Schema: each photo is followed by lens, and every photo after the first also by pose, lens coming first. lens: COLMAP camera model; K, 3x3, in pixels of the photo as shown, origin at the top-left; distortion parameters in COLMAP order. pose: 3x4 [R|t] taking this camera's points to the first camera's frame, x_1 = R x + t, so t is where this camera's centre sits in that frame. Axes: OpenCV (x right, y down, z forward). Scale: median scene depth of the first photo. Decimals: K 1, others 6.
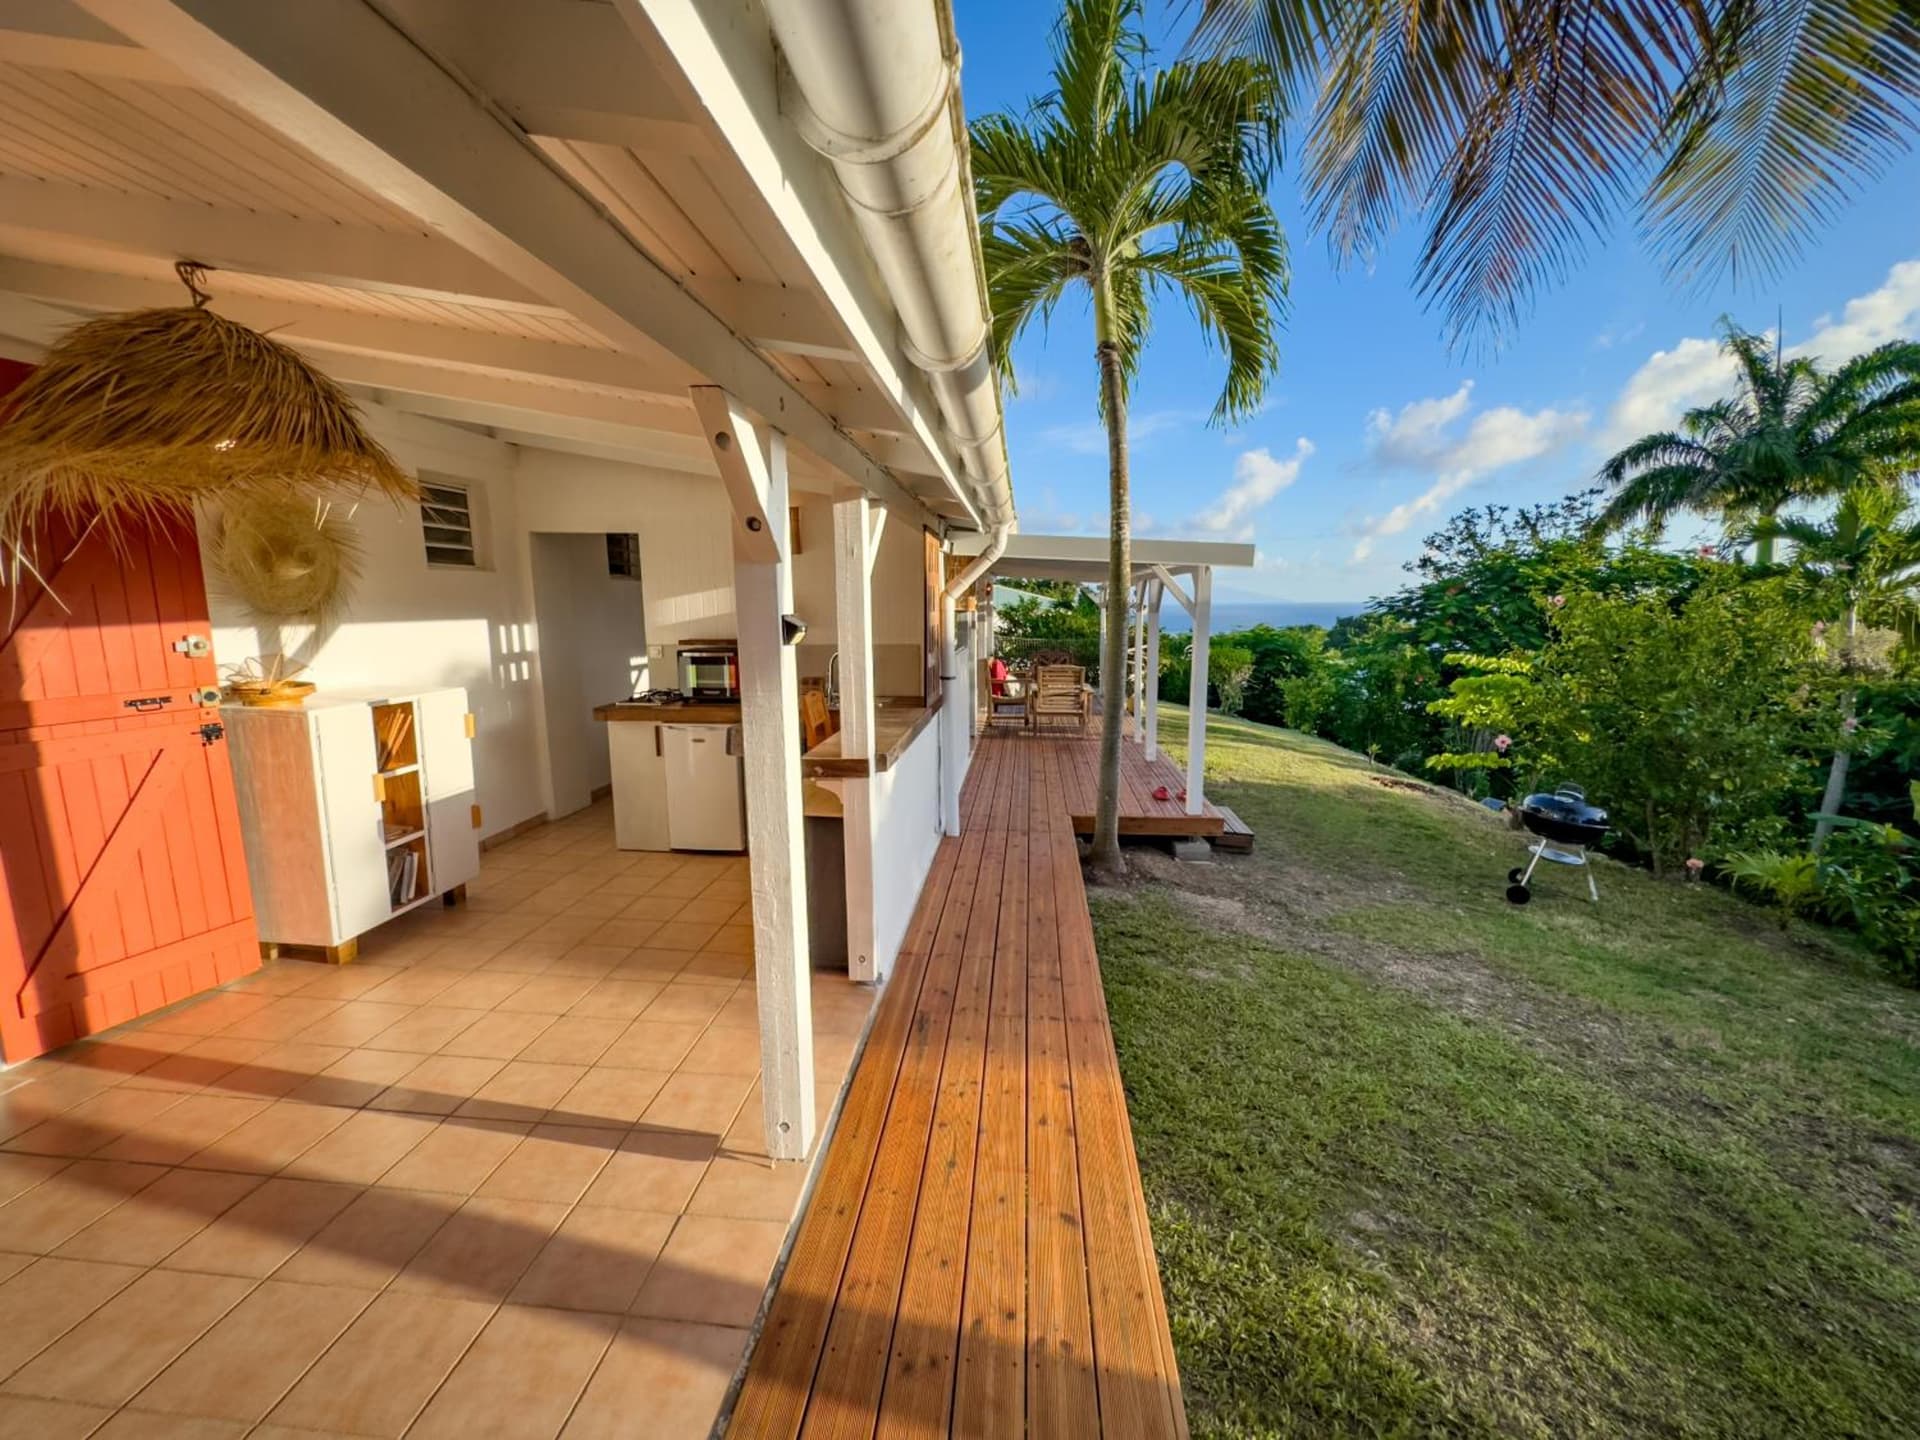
lens RADIAL K [[764.0, 0, 967.4], [0, 764.0, 724.2], [0, 0, 1]] dist [-0.008723, -0.000185]
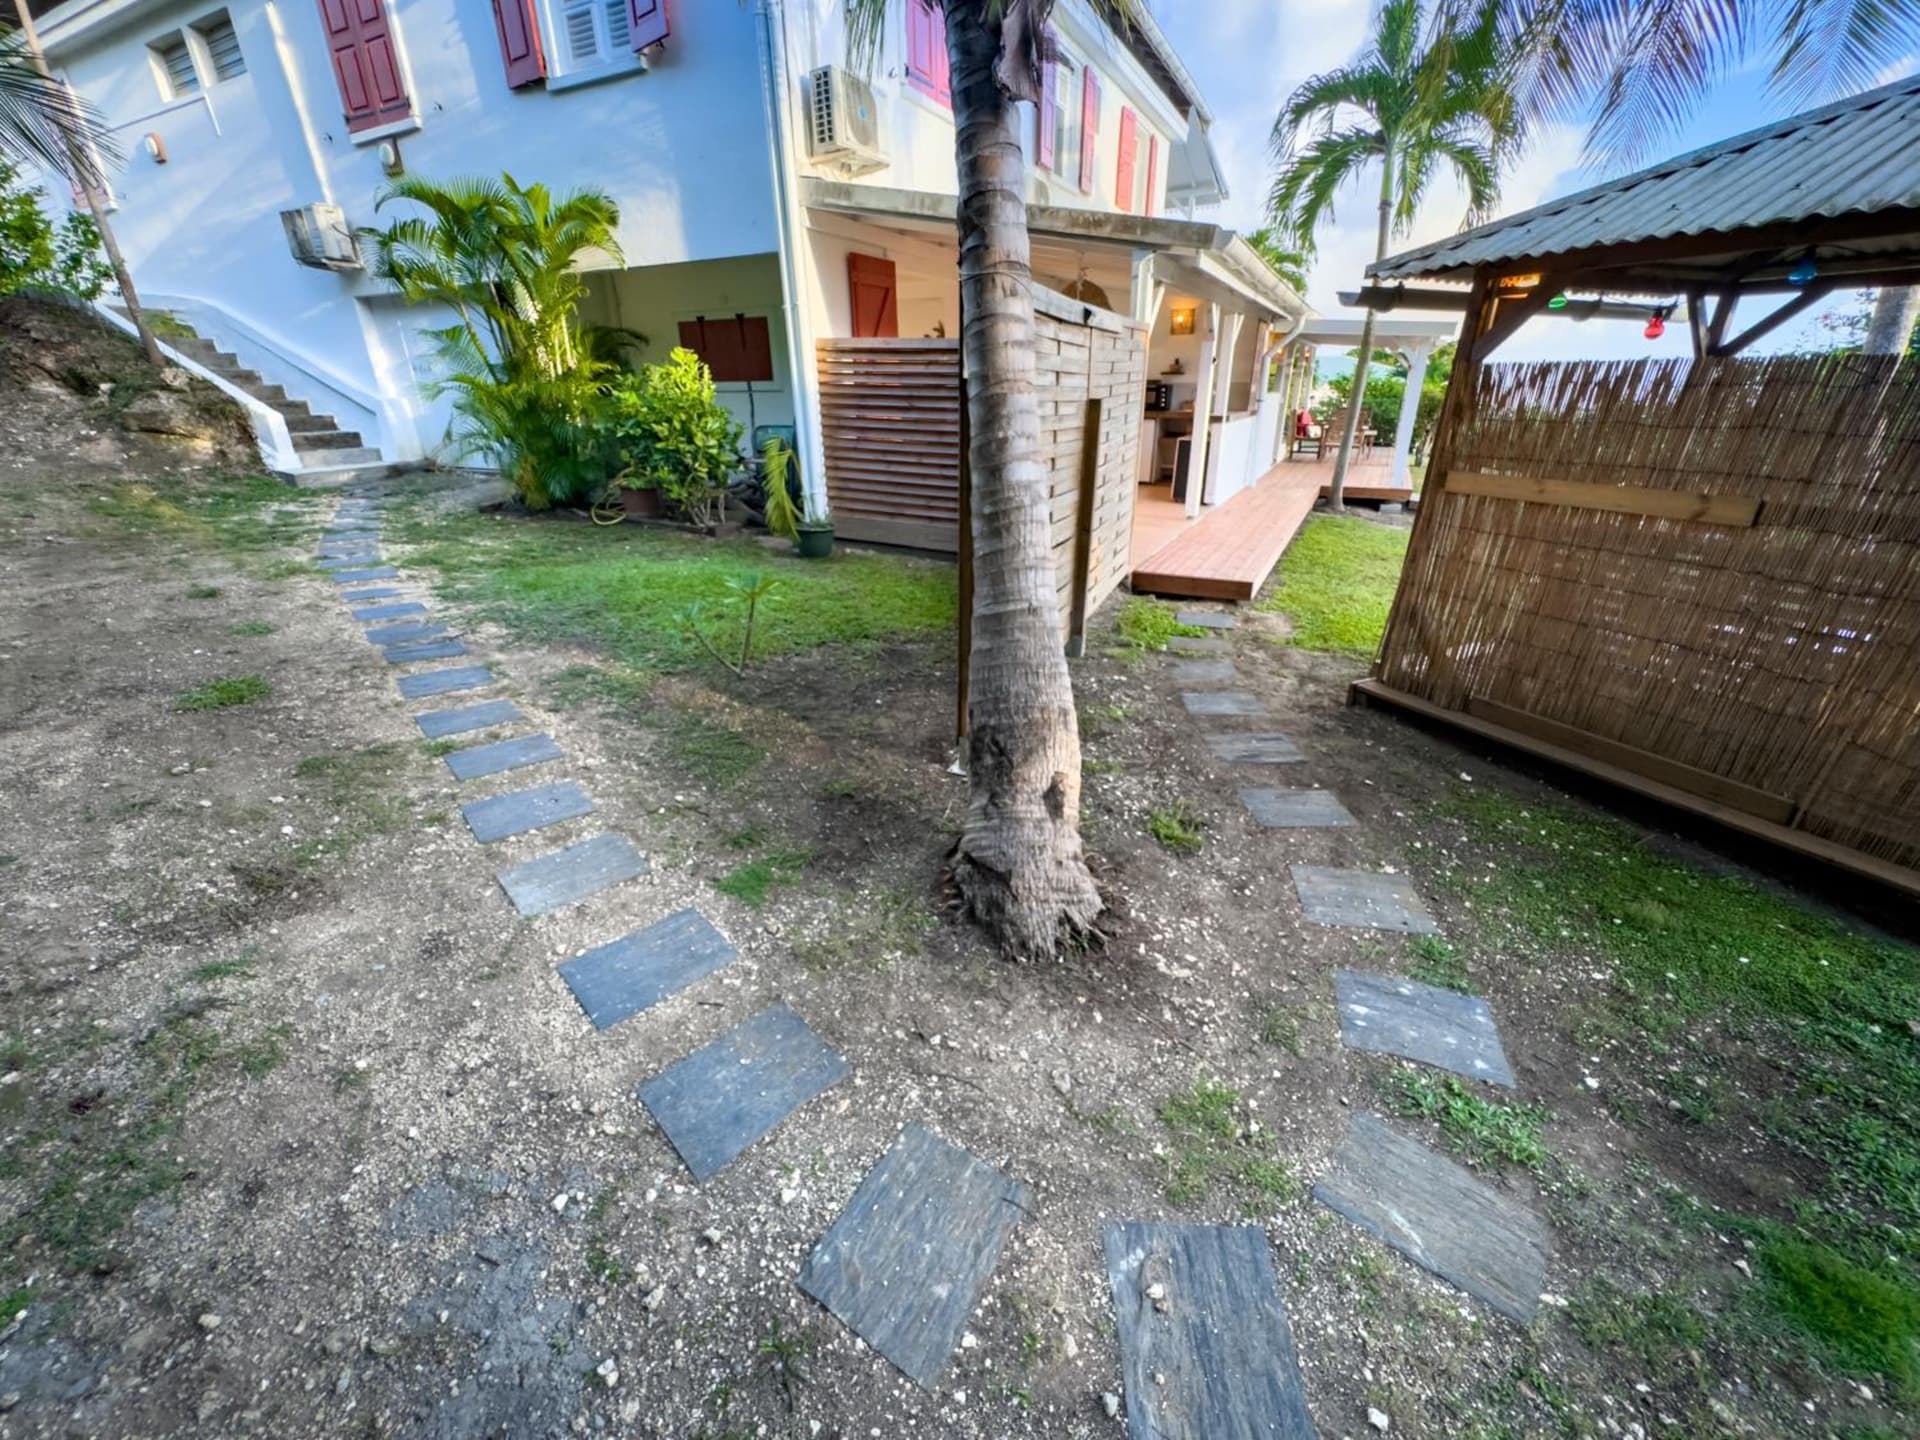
lens RADIAL K [[747.2, 0, 960.1], [0, 747.2, 714.8], [0, 0, 1]] dist [-0.009803, -0.000201]
pose [[0.918425, 0.156069, -0.363507, 0.049034], [-0.055639, 0.960715, 0.271901, 0.135463], [0.391662, -0.229496, 0.891029, -0.685248]]
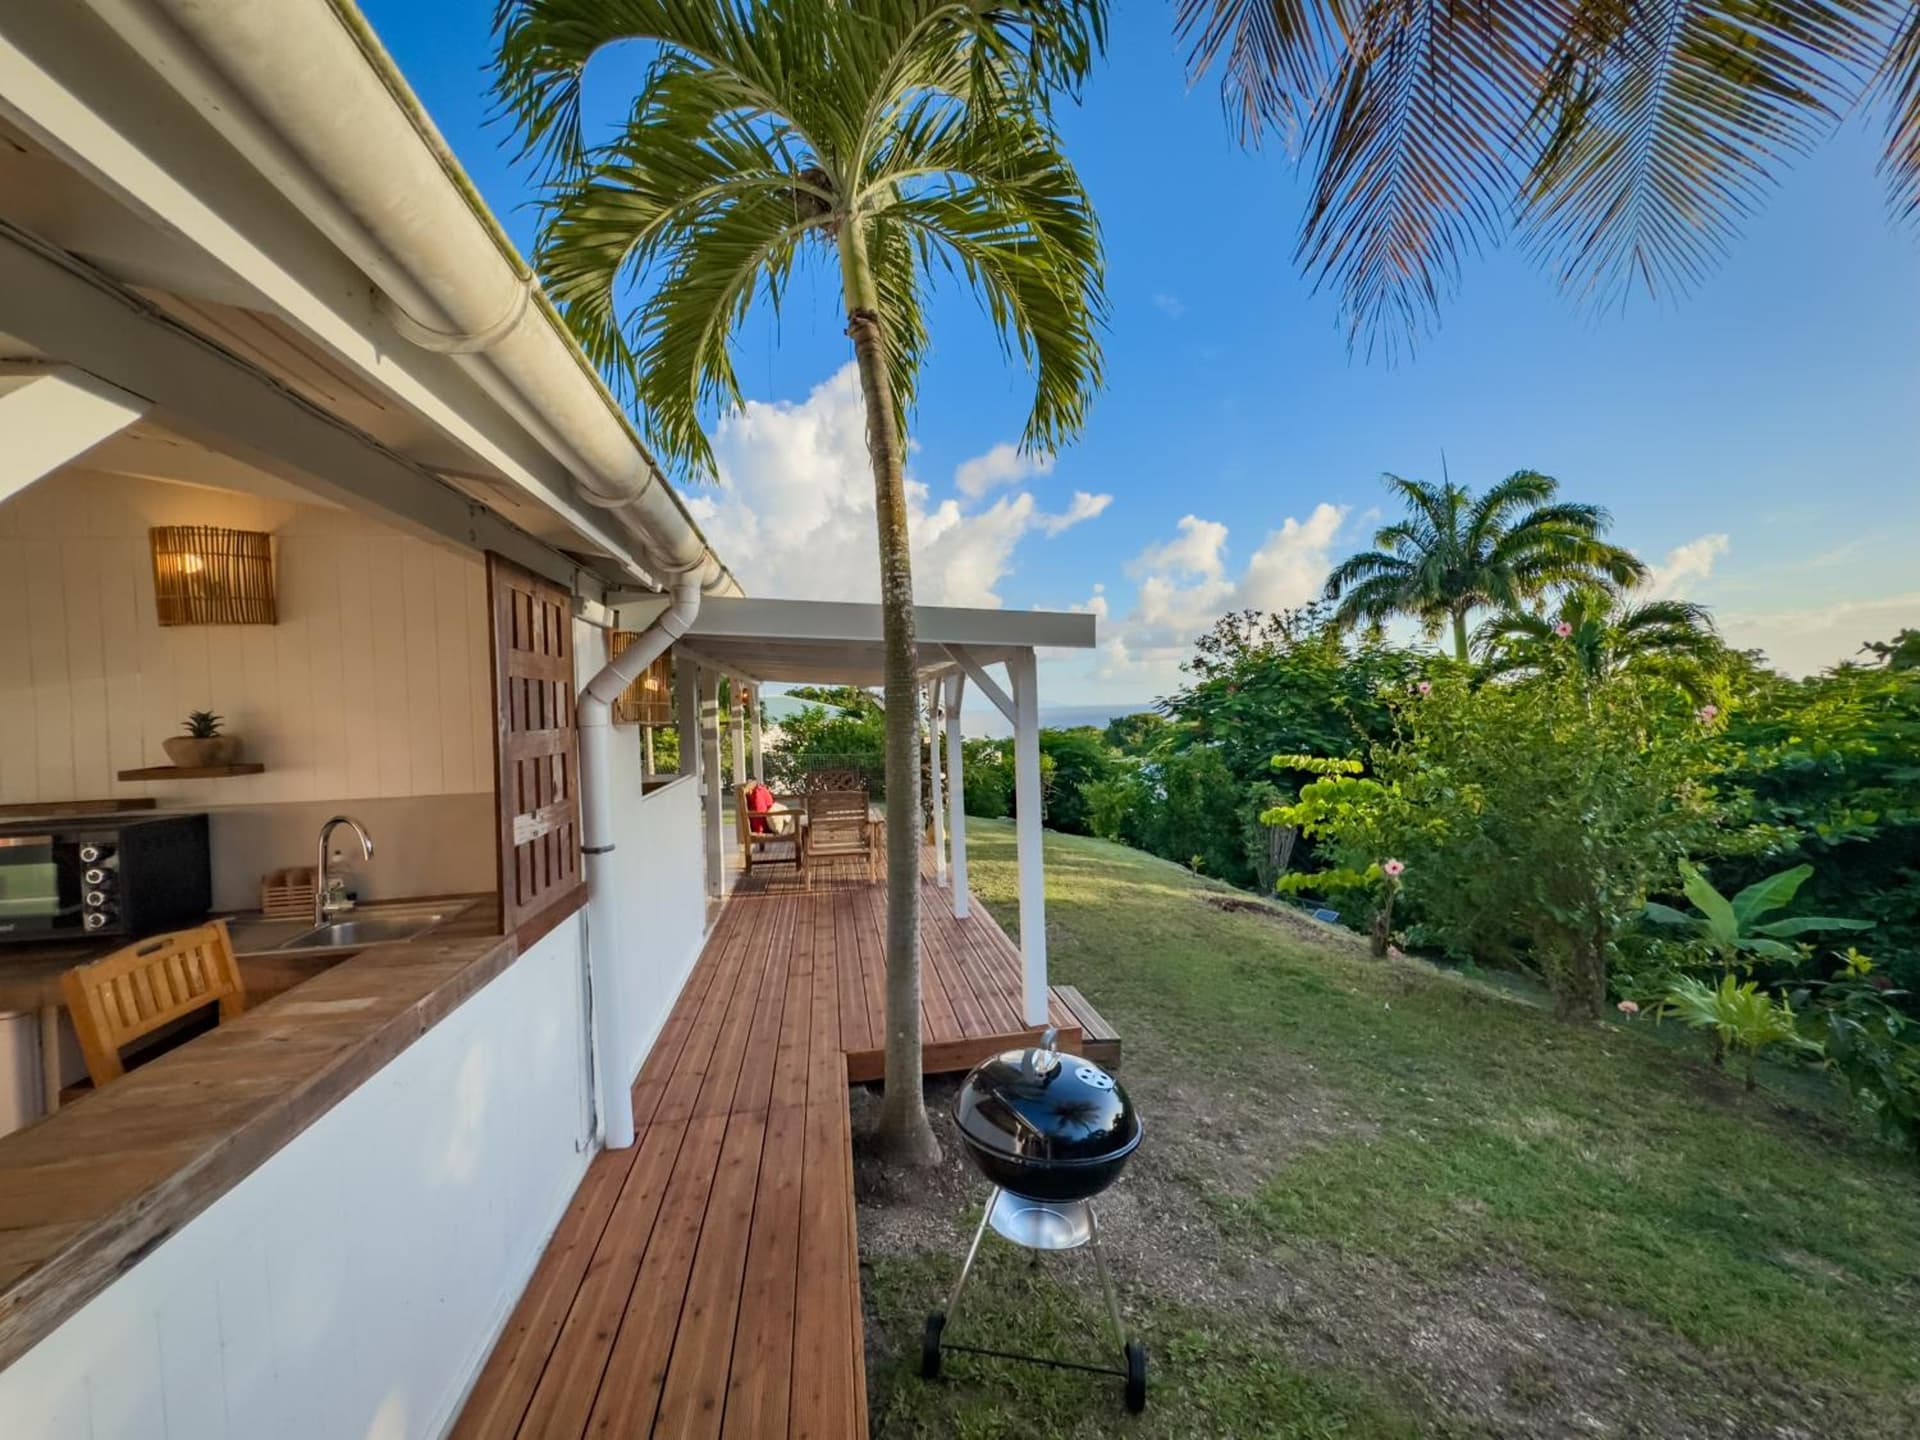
lens RADIAL K [[764.0, 0, 967.4], [0, 764.0, 724.2], [0, 0, 1]] dist [-0.008723, -0.000185]
pose [[0.964421, -0.030874, 0.262564, 0.050226], [0.067538, 0.988975, -0.131784, -0.034427], [-0.255600, 0.144828, 0.955873, 0.231424]]
